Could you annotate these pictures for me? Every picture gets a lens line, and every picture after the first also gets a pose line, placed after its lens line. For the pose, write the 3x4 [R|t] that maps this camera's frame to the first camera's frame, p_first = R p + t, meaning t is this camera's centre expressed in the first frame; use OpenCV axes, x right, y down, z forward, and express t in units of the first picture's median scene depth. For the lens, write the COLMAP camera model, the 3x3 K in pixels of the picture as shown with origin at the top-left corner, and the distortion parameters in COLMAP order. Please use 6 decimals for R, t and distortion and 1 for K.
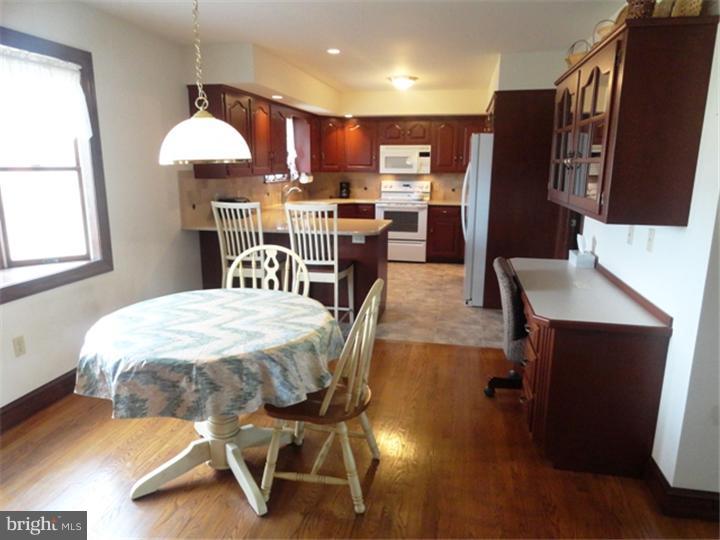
lens RADIAL K [[487.9, 0, 356.4], [0, 487.9, 272.0], [0, 0, 1]] dist [-0.004652, -0.002657]
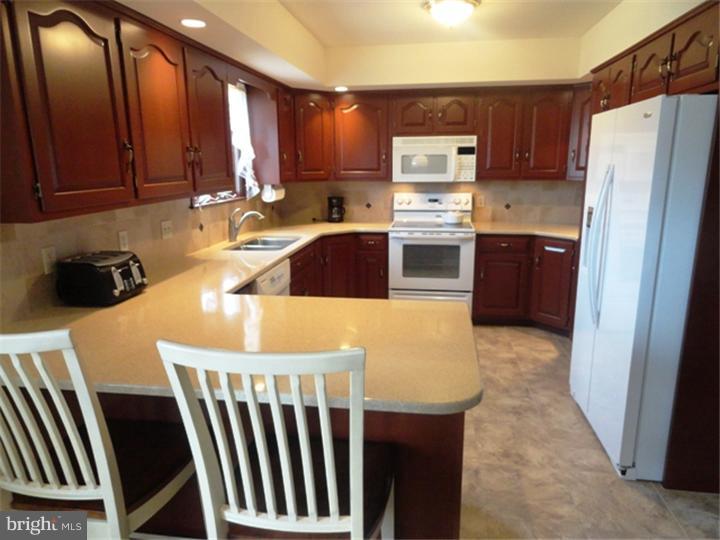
lens RADIAL K [[487.9, 0, 356.4], [0, 487.9, 272.0], [0, 0, 1]] dist [-0.004652, -0.002657]
pose [[0.998844, -0.024698, 0.041230, -0.027393], [0.024602, 0.999693, 0.002824, -0.093502], [-0.041287, -0.001806, 0.999146, 0.391497]]
